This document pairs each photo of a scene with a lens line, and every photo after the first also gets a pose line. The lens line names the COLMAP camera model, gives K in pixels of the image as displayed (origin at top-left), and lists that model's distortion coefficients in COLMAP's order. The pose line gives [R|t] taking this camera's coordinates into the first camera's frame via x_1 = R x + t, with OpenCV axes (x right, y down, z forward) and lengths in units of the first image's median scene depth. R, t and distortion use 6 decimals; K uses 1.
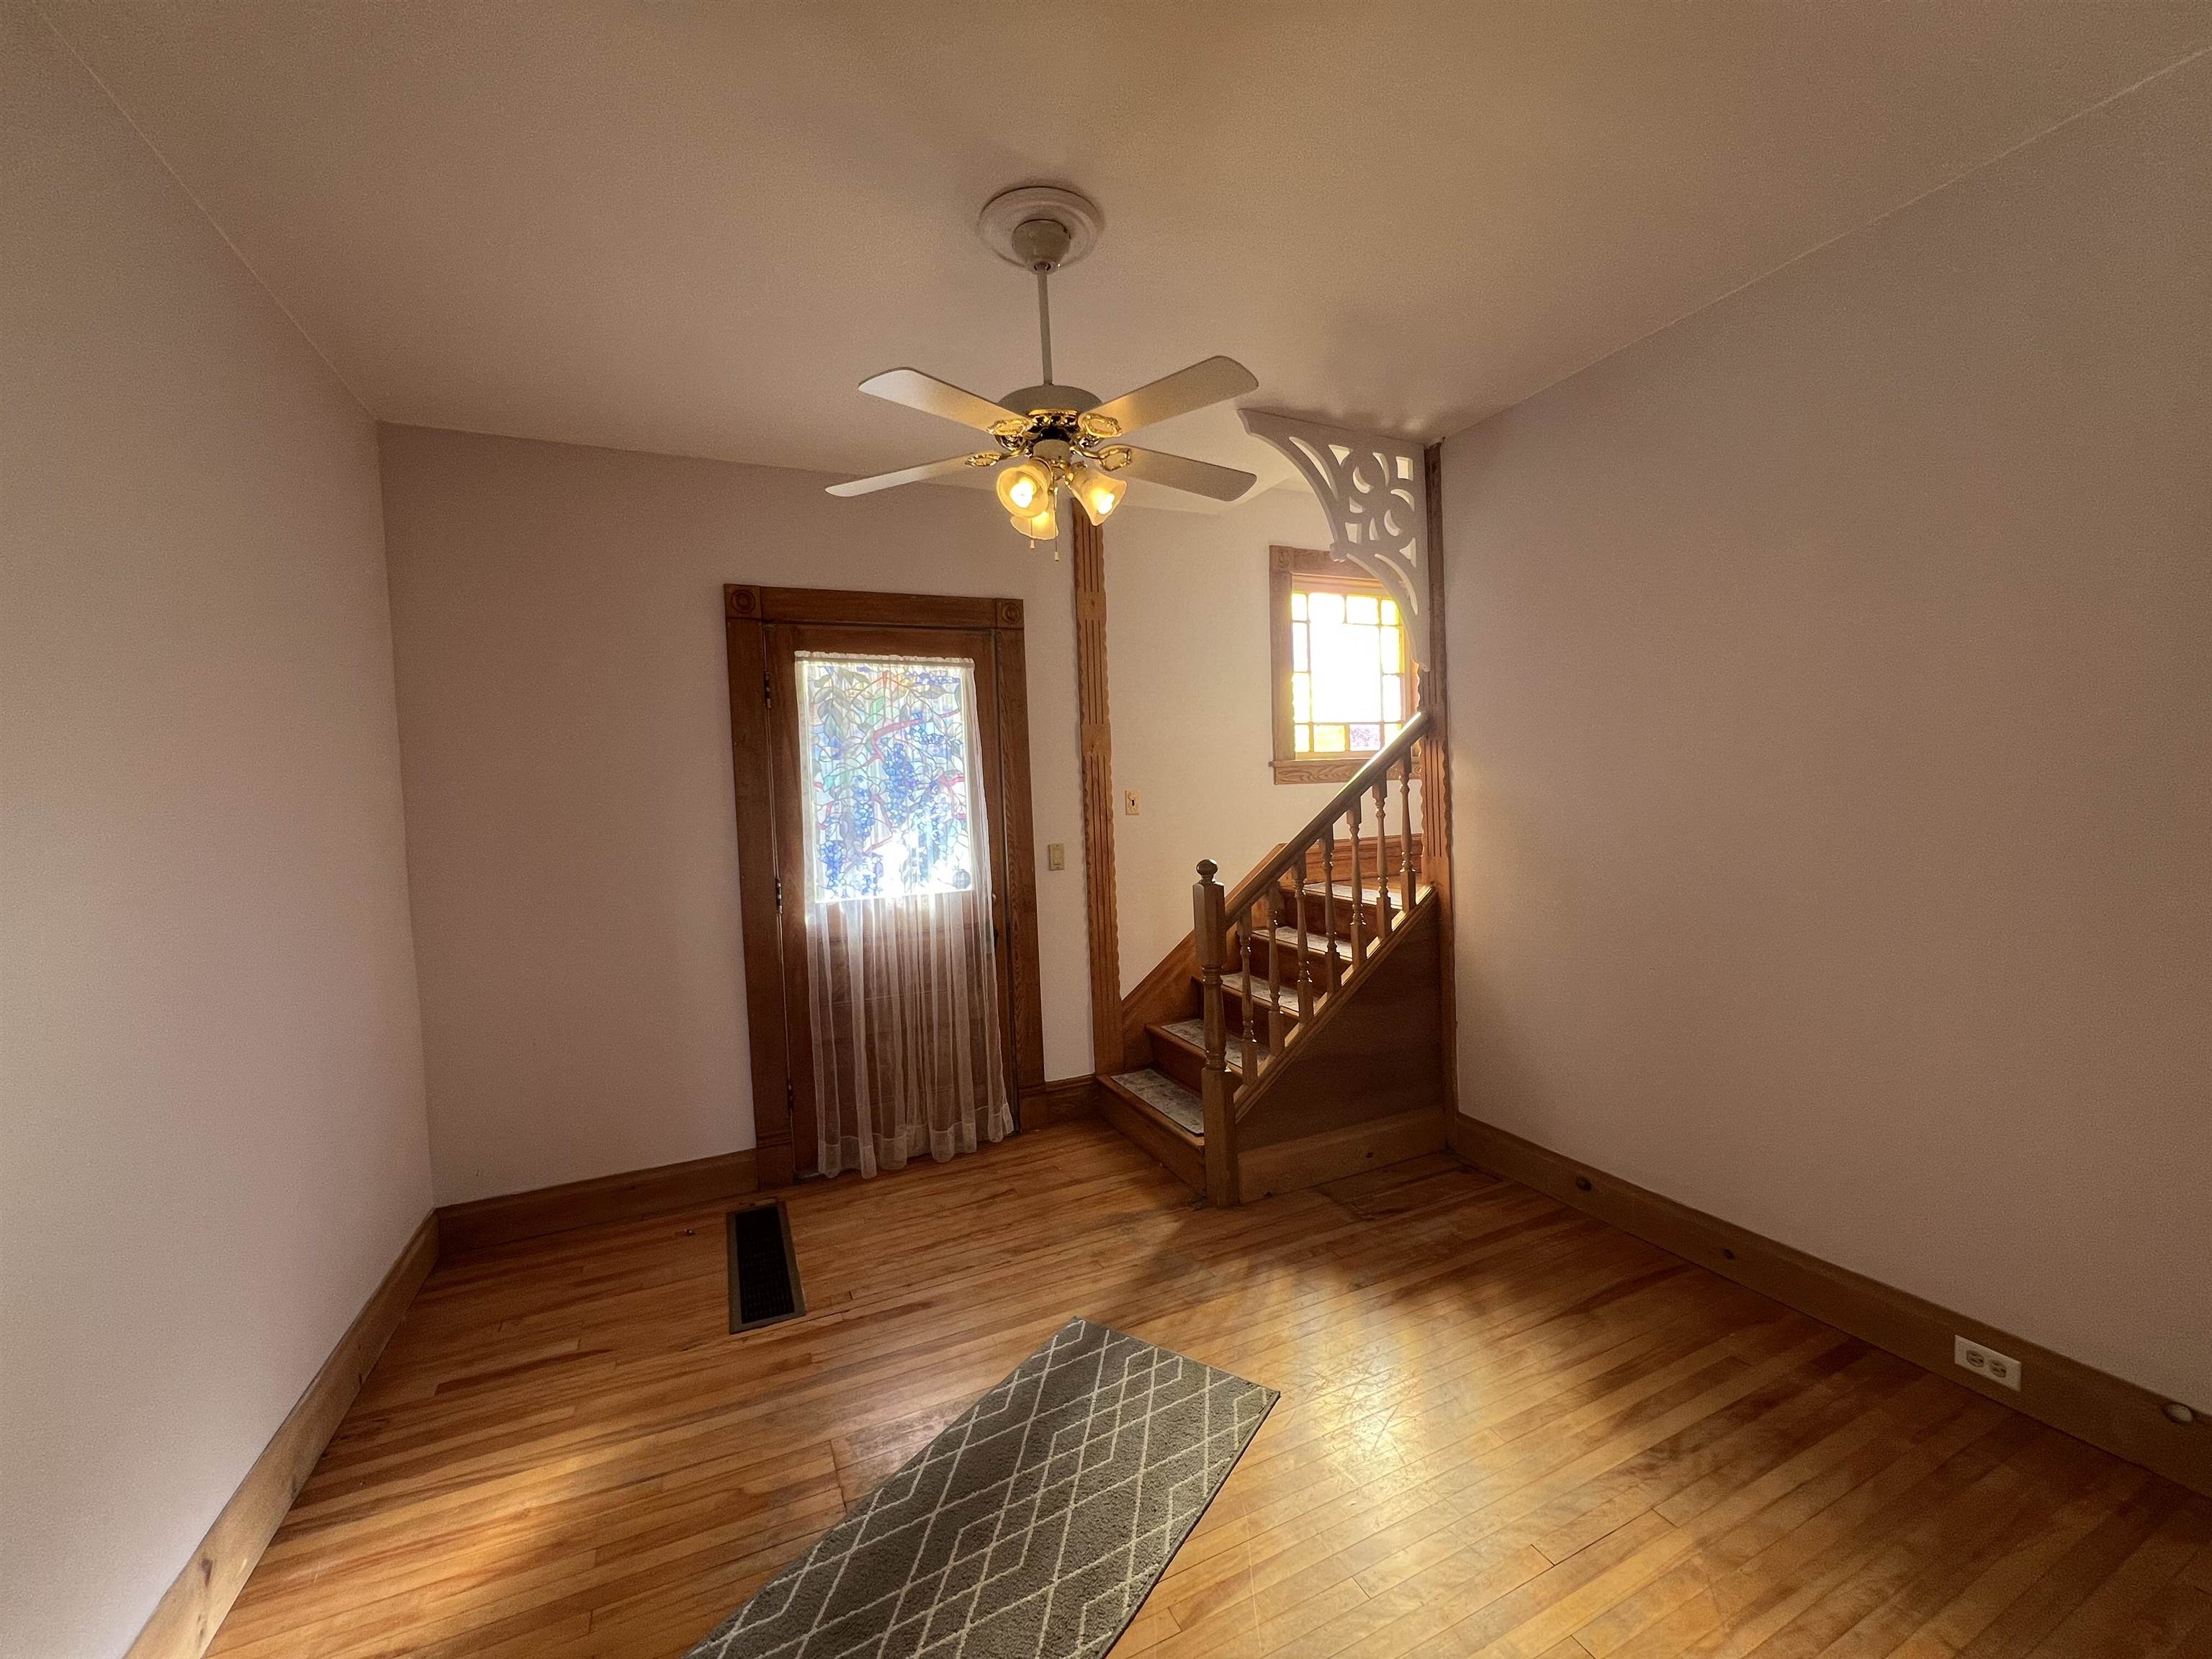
lens RADIAL K [[882.6, 0, 1113.8], [0, 882.6, 826.5], [0, 0, 1]] dist [-0.000112, 0.000766]
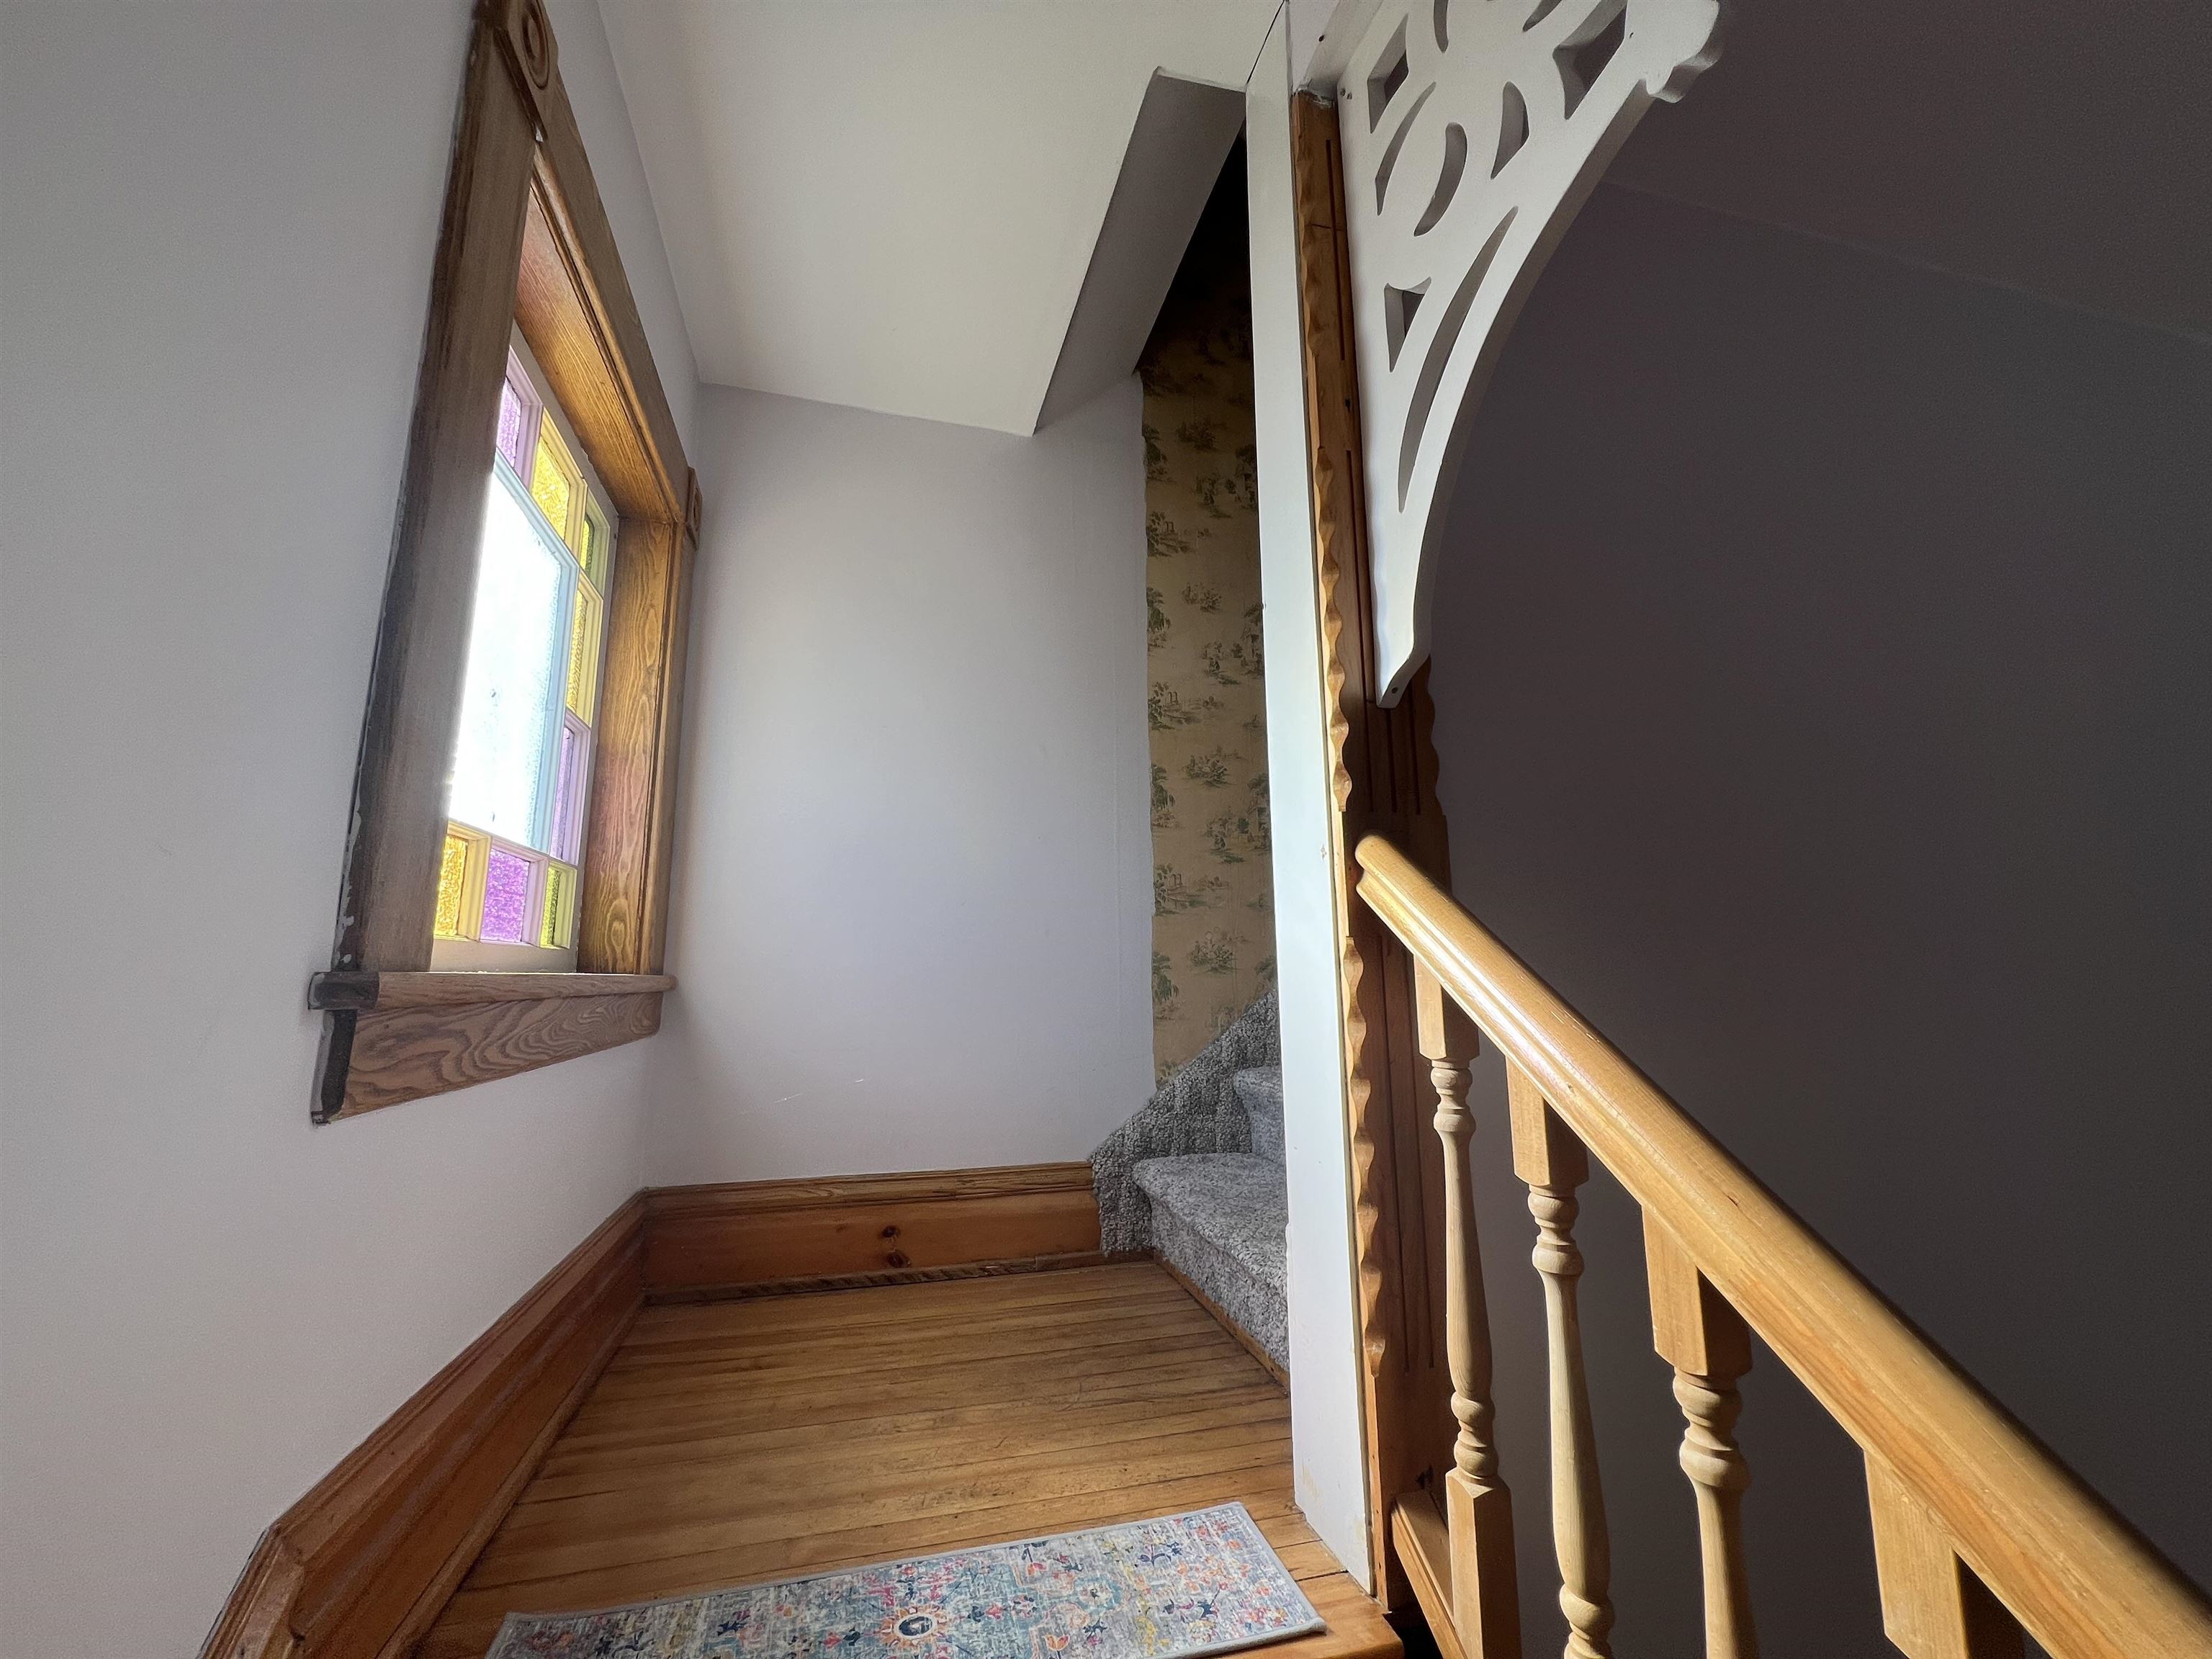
lens RADIAL K [[882.6, 0, 1098.1], [0, 882.6, 835.0], [0, 0, 1]] dist [-0.000112, 0.000766]
pose [[0.168646, 0.195826, 0.966028, 0.050582], [0.044052, 0.977589, -0.205860, -0.070086], [-0.984692, 0.077273, 0.156240, 0.984464]]
